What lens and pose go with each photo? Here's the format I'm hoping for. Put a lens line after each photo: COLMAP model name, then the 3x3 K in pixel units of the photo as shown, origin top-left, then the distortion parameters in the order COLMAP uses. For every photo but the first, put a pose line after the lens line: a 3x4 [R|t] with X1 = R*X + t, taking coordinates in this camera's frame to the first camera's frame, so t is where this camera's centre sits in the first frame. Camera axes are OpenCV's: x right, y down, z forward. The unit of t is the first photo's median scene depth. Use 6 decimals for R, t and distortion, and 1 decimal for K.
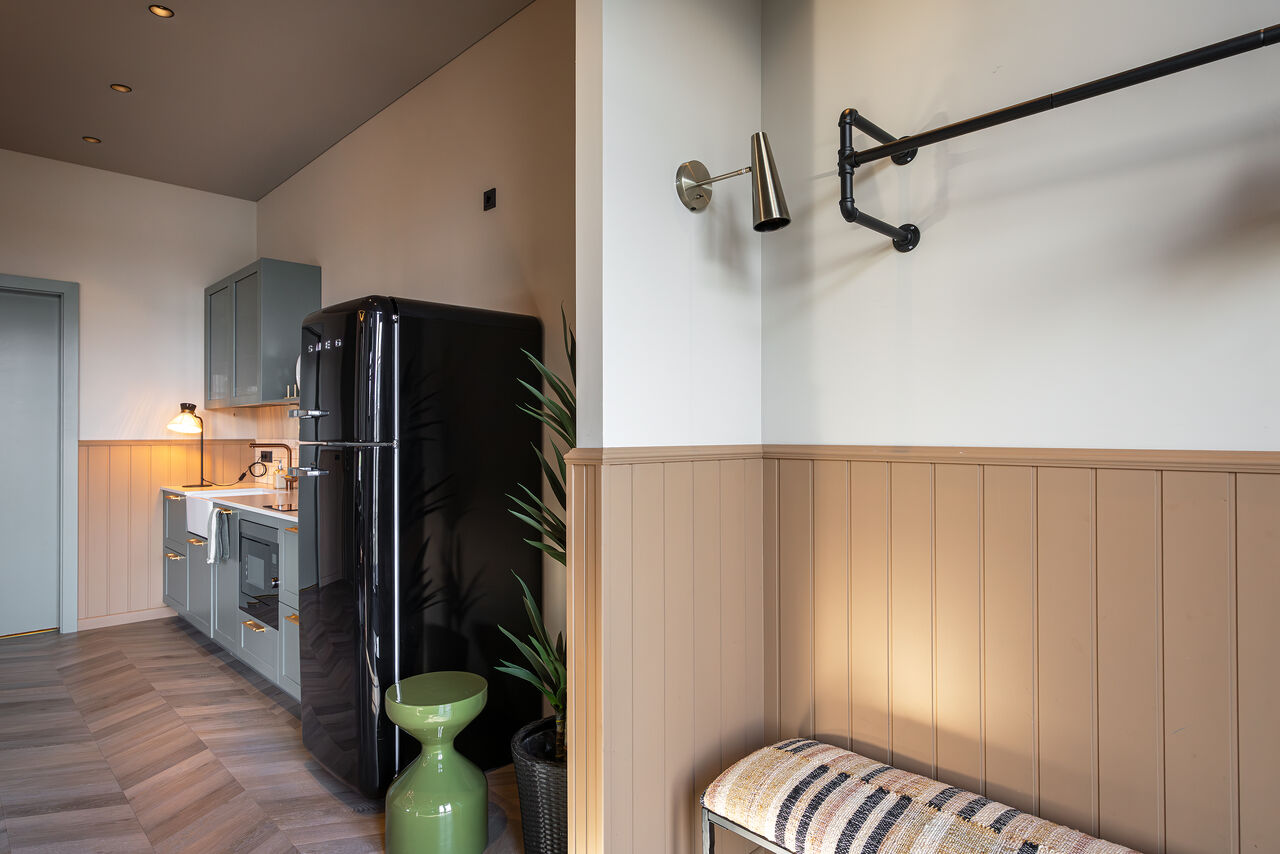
lens RADIAL K [[715.6, 0, 640.5], [0, 715.6, 427.4], [0, 0, 1]] dist [-0.004562, 0.001168]
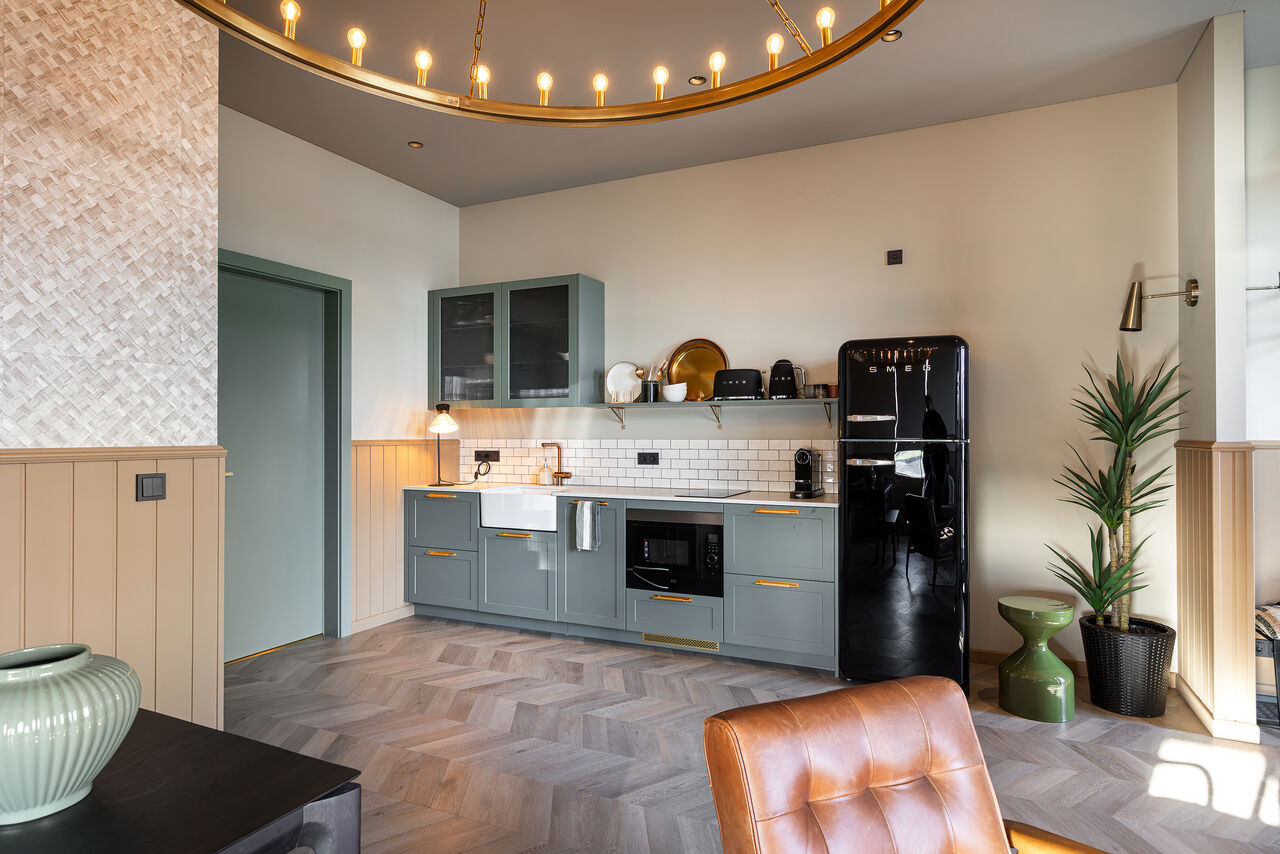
lens RADIAL K [[718.8, 0, 644.1], [0, 718.8, 421.3], [0, 0, 1]] dist [0.006177, 0.000487]
pose [[0.940789, 0.009606, 0.338856, -0.970653], [-0.004268, 0.999855, -0.016492, 0.009705], [-0.338965, 0.014069, 0.940694, -0.087903]]
